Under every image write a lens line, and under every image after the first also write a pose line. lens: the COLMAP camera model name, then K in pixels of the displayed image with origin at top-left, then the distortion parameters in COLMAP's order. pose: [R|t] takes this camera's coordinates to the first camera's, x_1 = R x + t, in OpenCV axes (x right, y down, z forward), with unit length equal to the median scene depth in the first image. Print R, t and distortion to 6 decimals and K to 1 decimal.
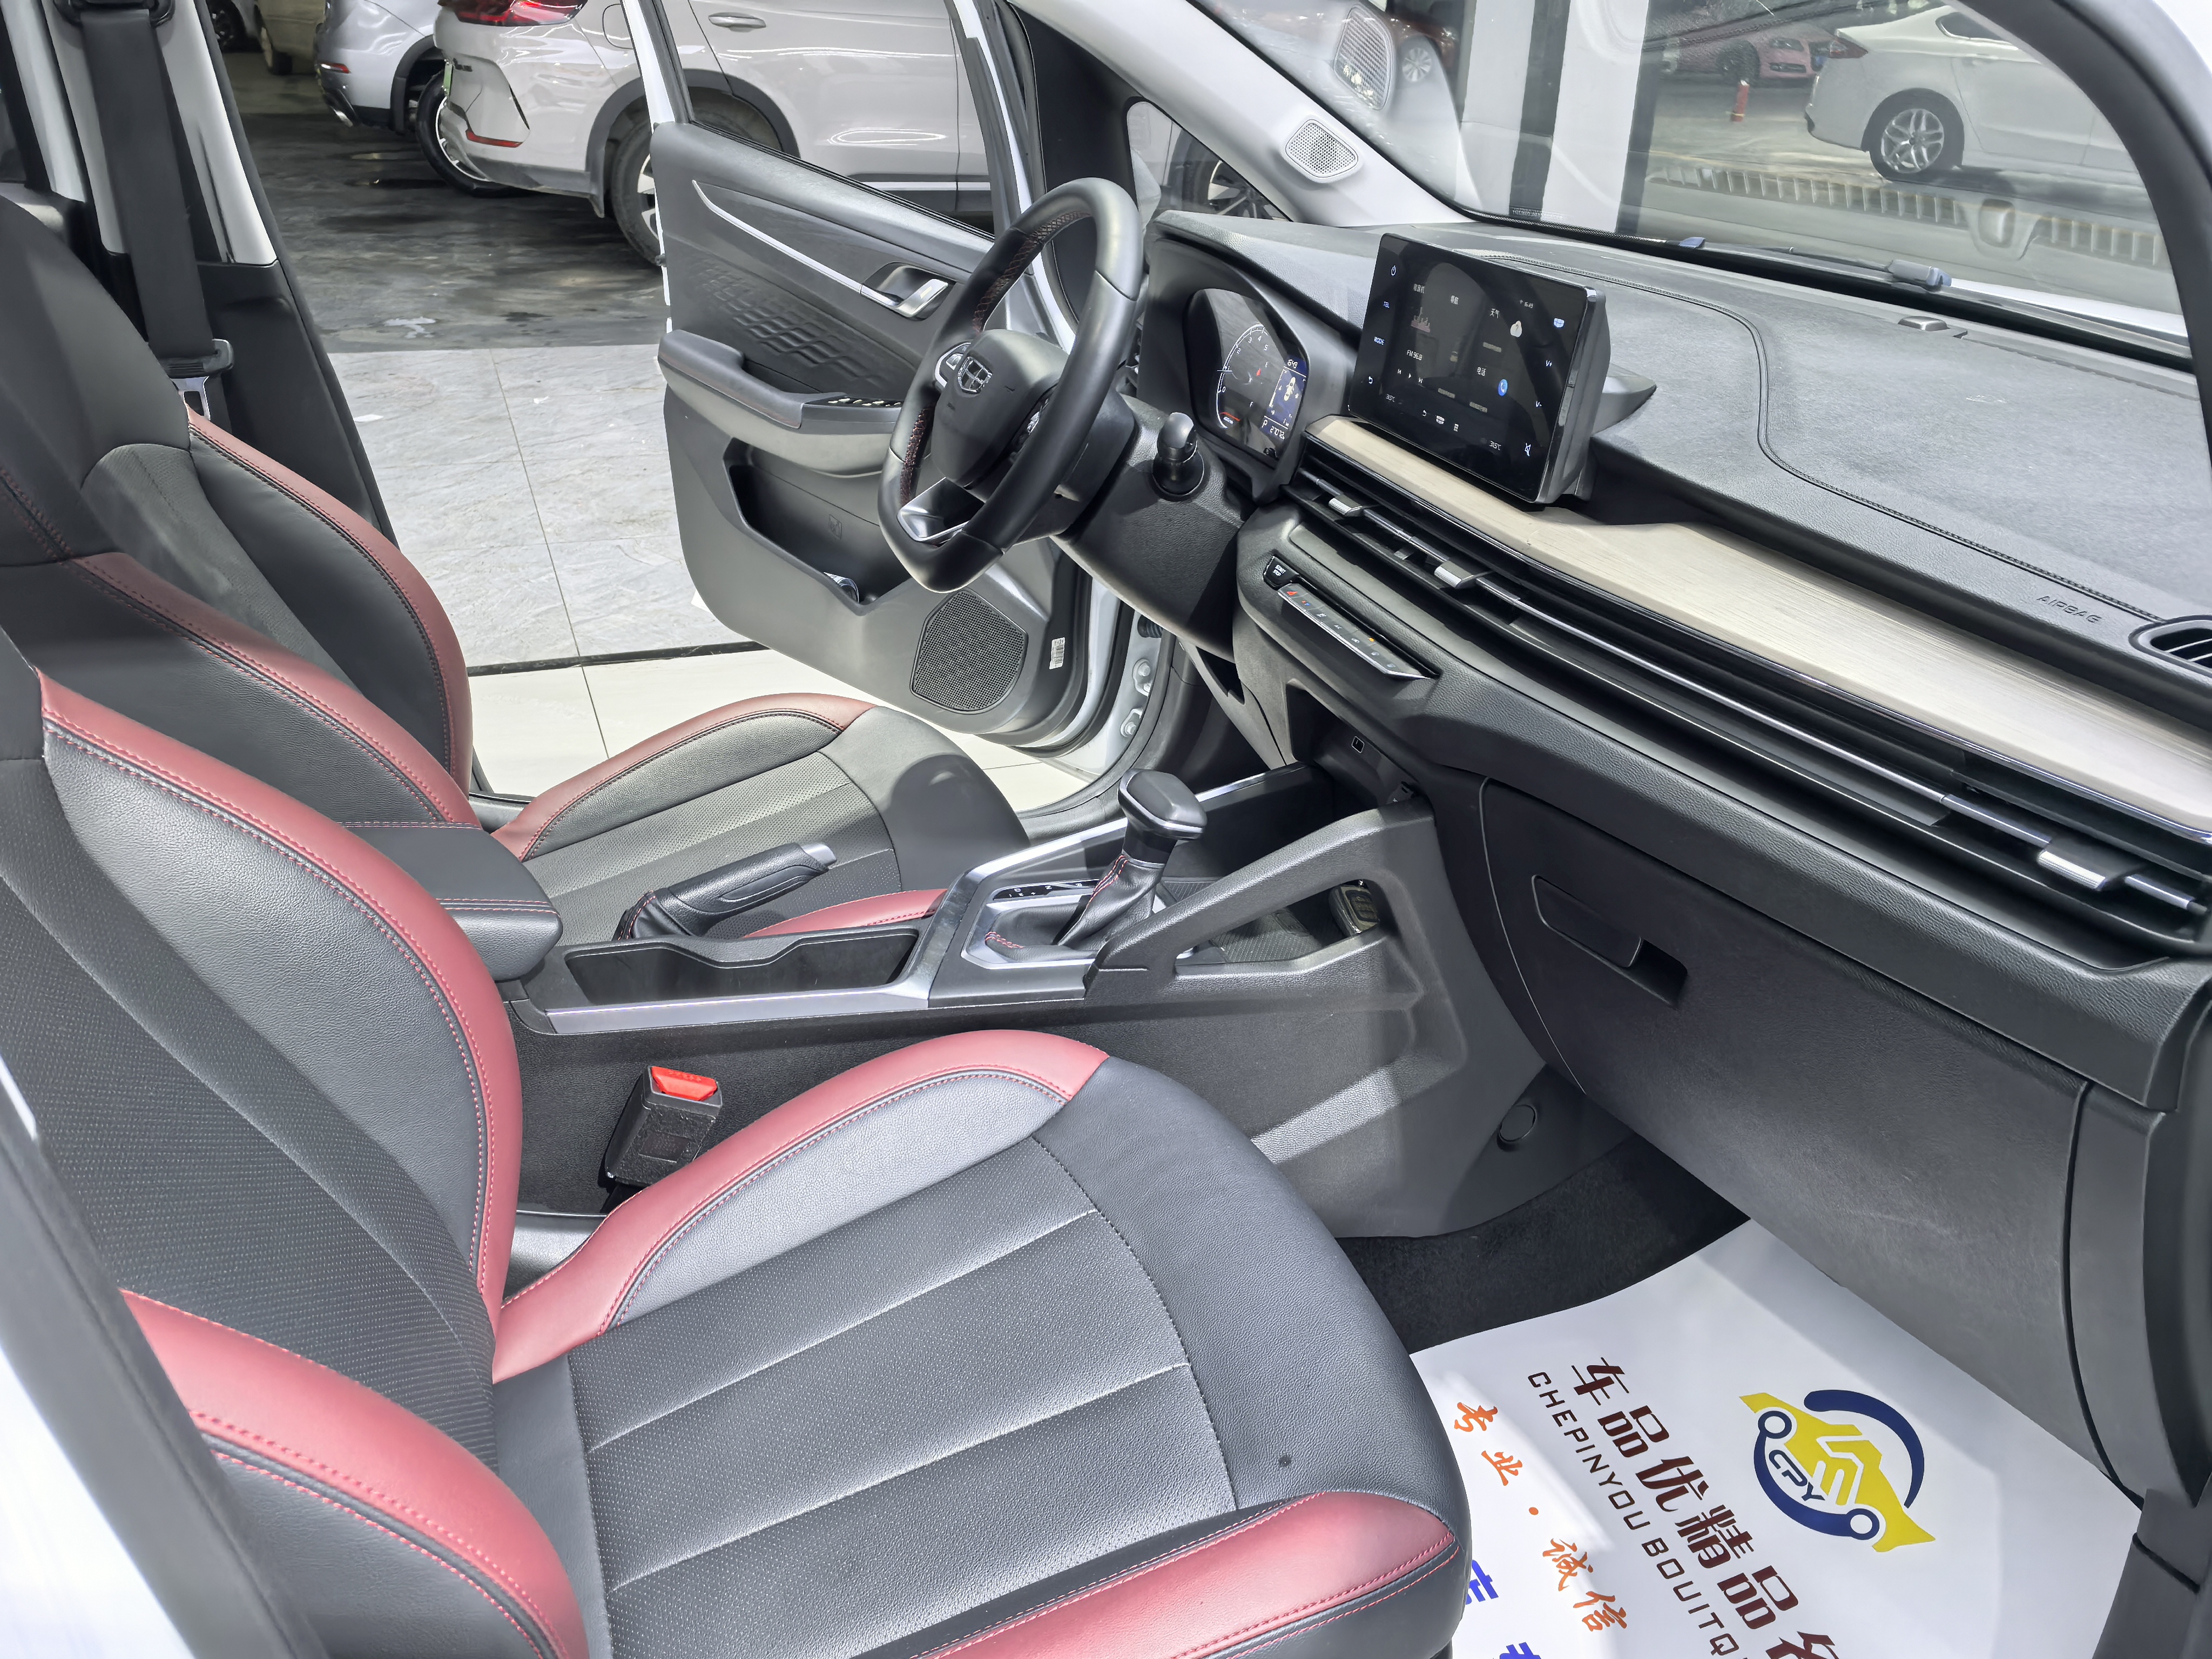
lens RADIAL K [[1698.1, 0, 1106.0], [0, 1698.1, 829.5], [0, 0, 1]] dist [0.068959, -0.099780]
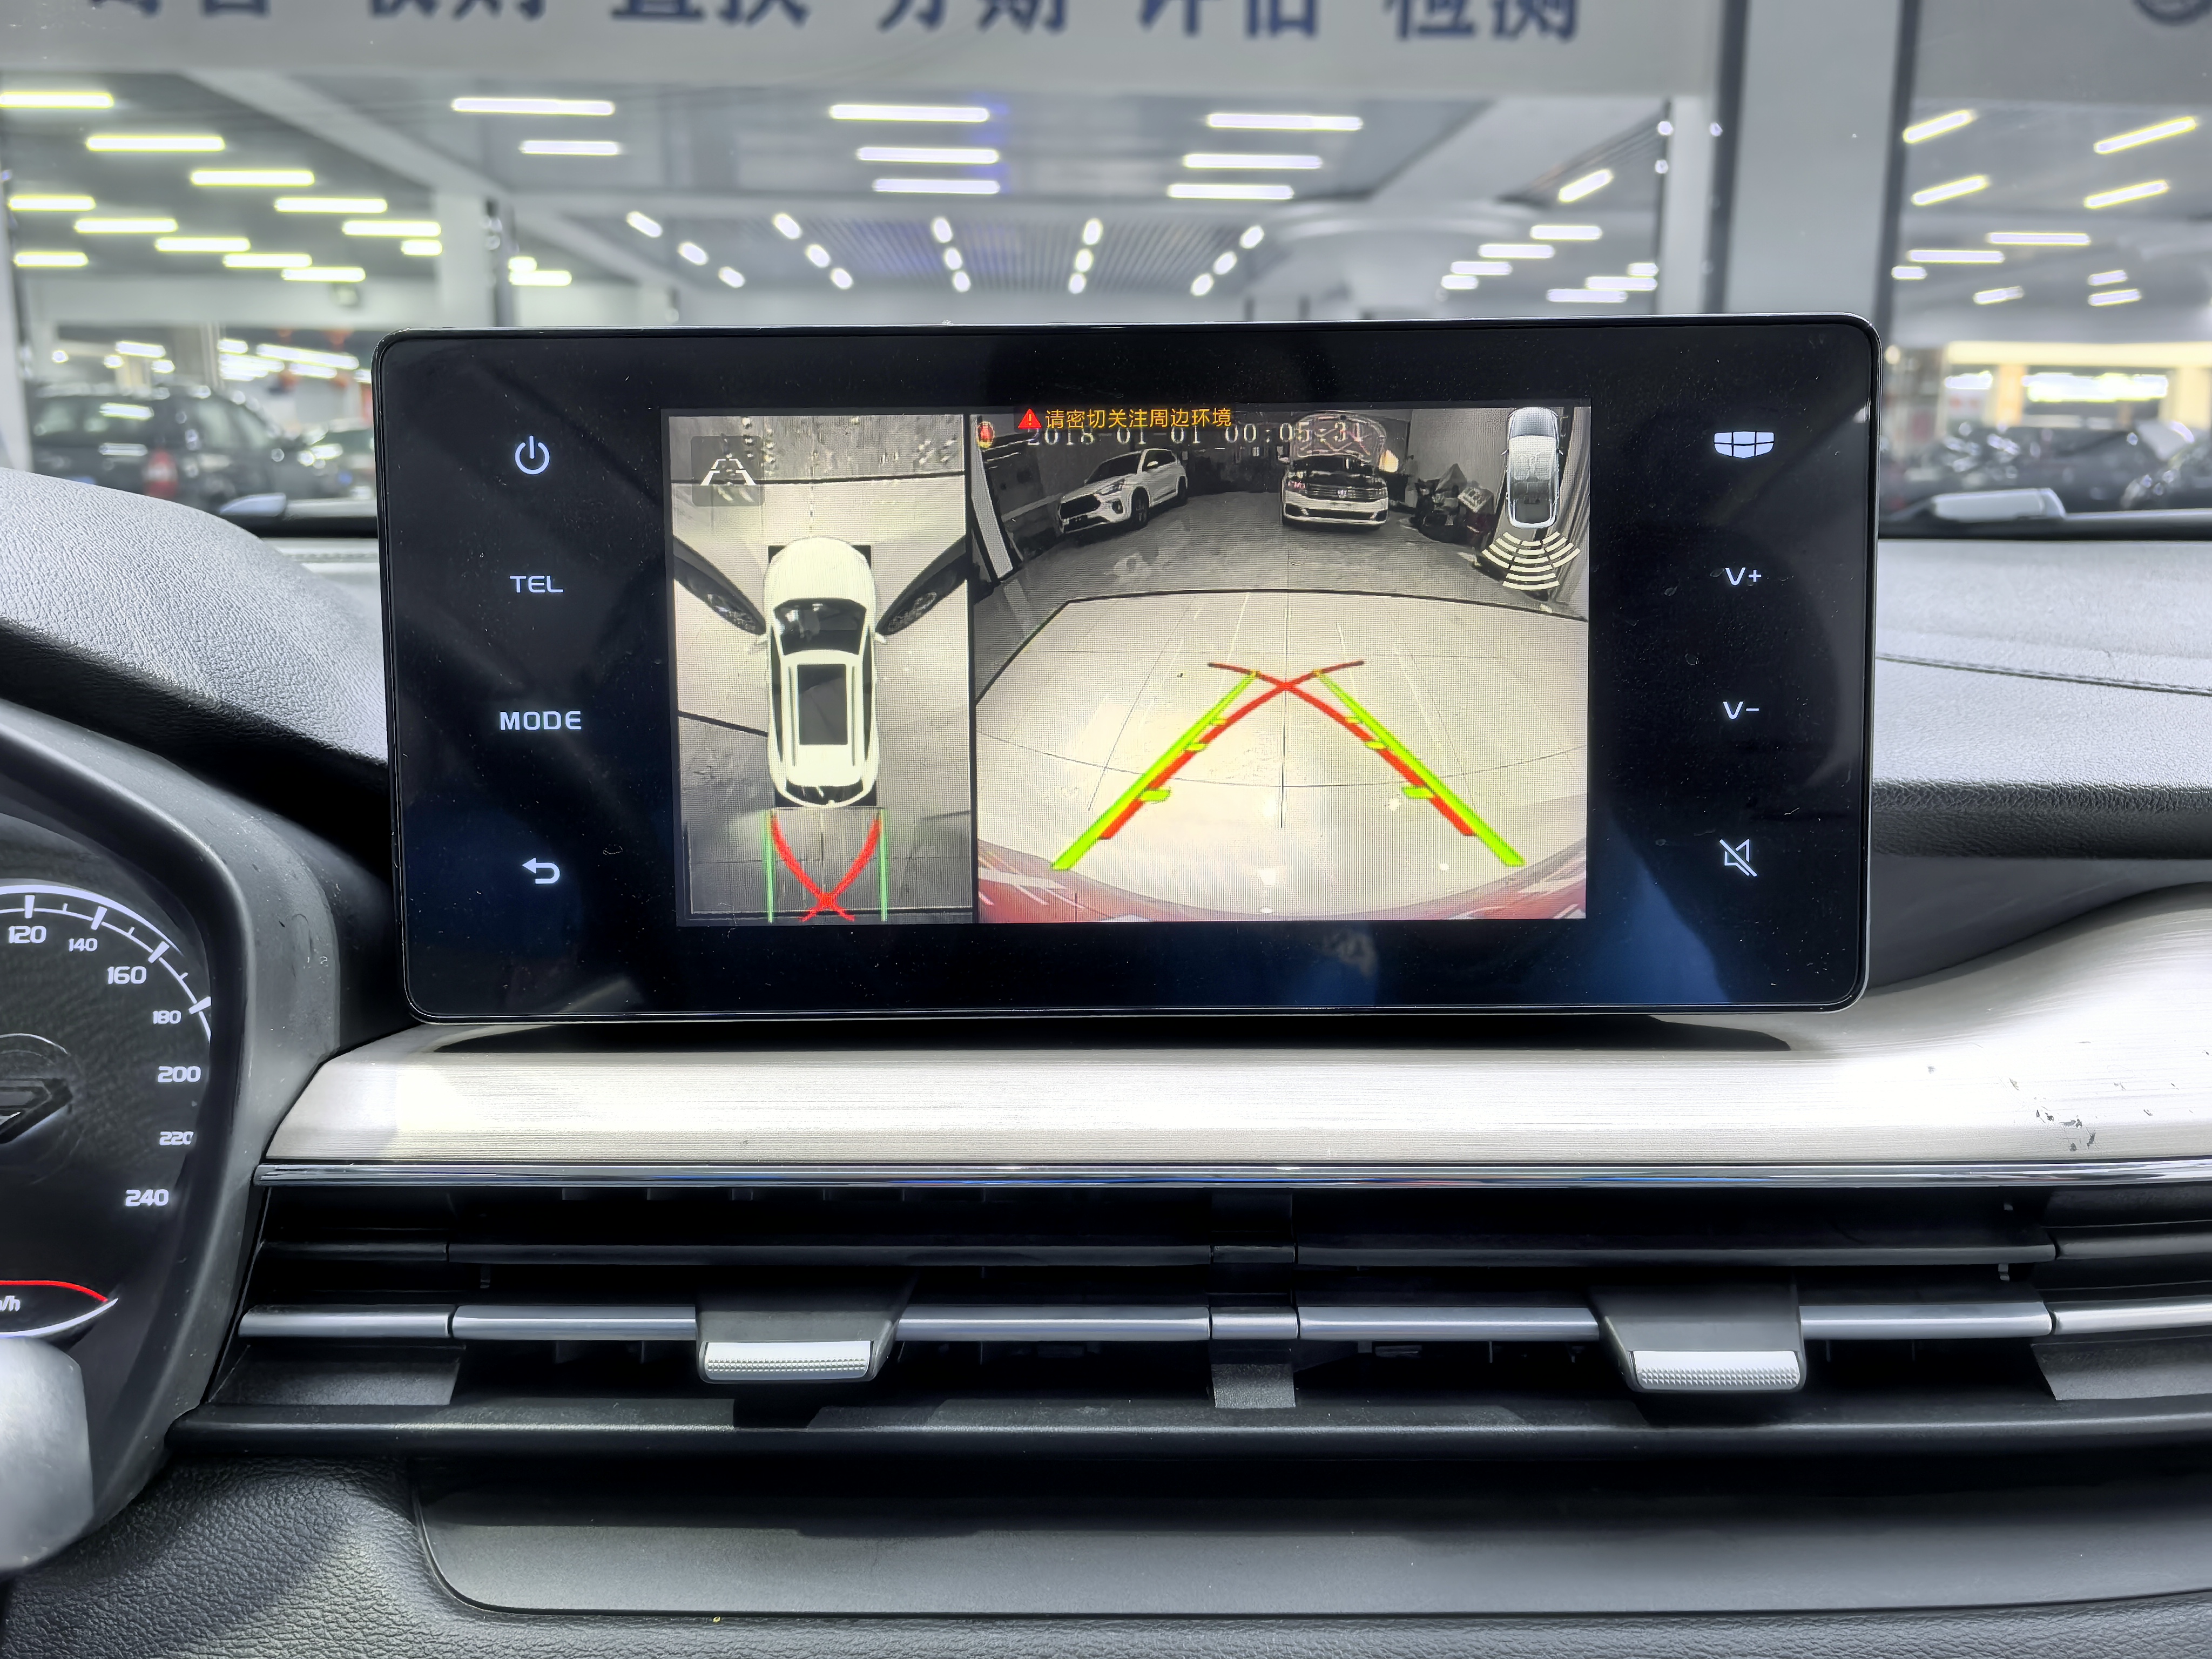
lens RADIAL K [[1754.1, 0, 1106.0], [0, 1754.1, 829.5], [0, 0, 1]] dist [0.049622, -0.087762]
pose [[0.290842, -0.209004, 0.933664, -0.068702], [0.422917, 0.903422, 0.070493, -0.266647], [-0.858226, 0.374360, 0.351145, 0.884260]]
